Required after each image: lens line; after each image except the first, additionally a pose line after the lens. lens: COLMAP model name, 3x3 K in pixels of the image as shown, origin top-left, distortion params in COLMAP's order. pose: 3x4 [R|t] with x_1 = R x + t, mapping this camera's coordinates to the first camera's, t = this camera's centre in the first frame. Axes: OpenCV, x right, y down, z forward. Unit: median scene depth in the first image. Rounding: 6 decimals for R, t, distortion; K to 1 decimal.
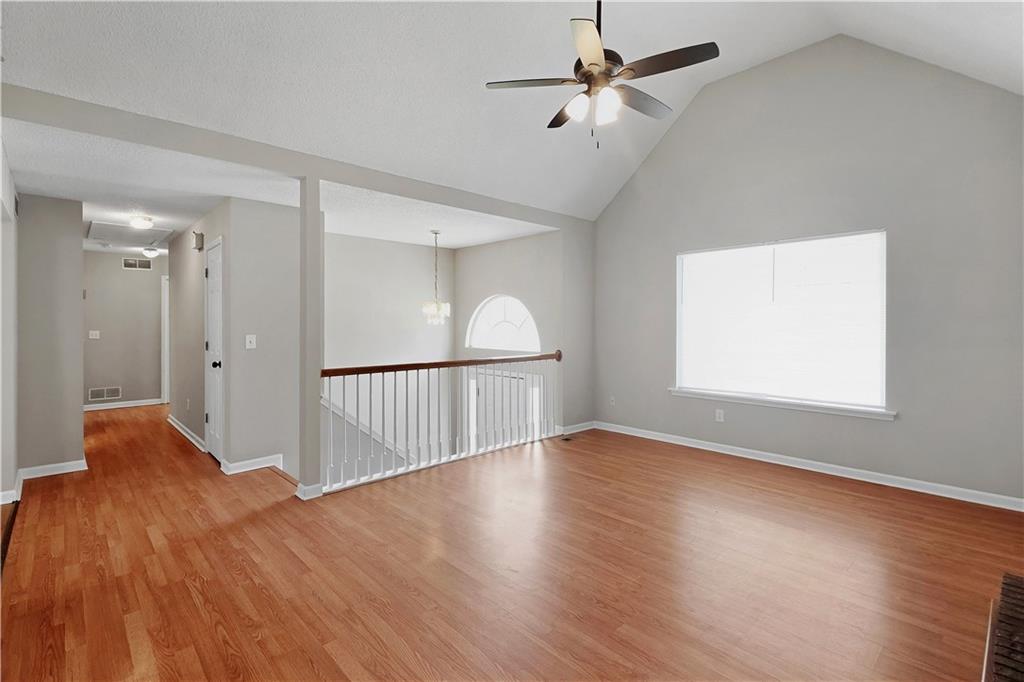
lens RADIAL K [[477.9, 0, 510.3], [0, 477.9, 319.6], [0, 0, 1]] dist [0.001939, -0.000274]
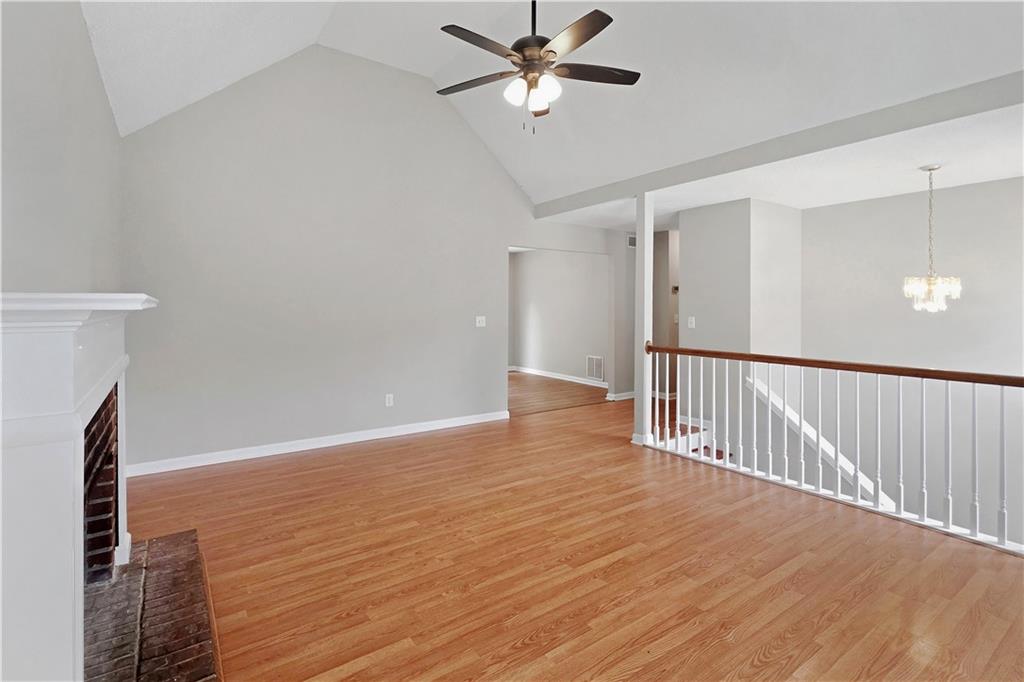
lens RADIAL K [[481.9, 0, 509.5], [0, 481.9, 300.1], [0, 0, 1]] dist [0.000900, -0.000078]
pose [[-0.142345, -0.008732, -0.989779, 0.917608], [0.005091, 0.999941, -0.009554, -0.000487], [0.989804, -0.006399, -0.142292, 0.841634]]
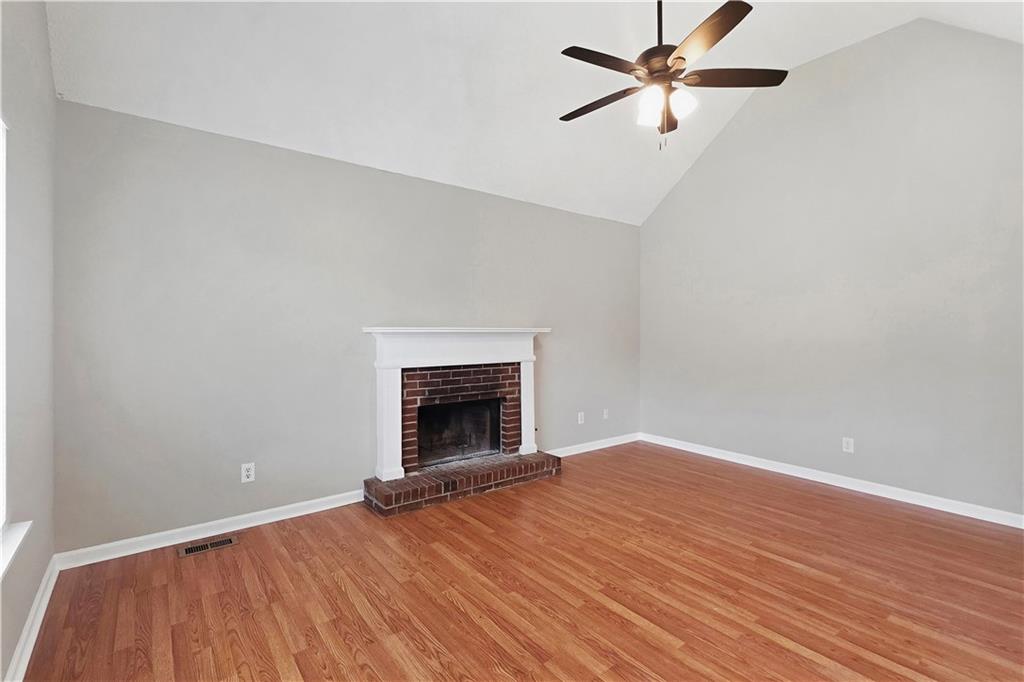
lens RADIAL K [[477.9, 0, 510.3], [0, 477.9, 319.6], [0, 0, 1]] dist [0.001939, -0.000274]
pose [[-0.995412, -0.000445, 0.095680, 0.297221], [-0.002830, 0.999689, -0.024788, 0.003083], [-0.095640, -0.024945, -0.995103, 1.521189]]
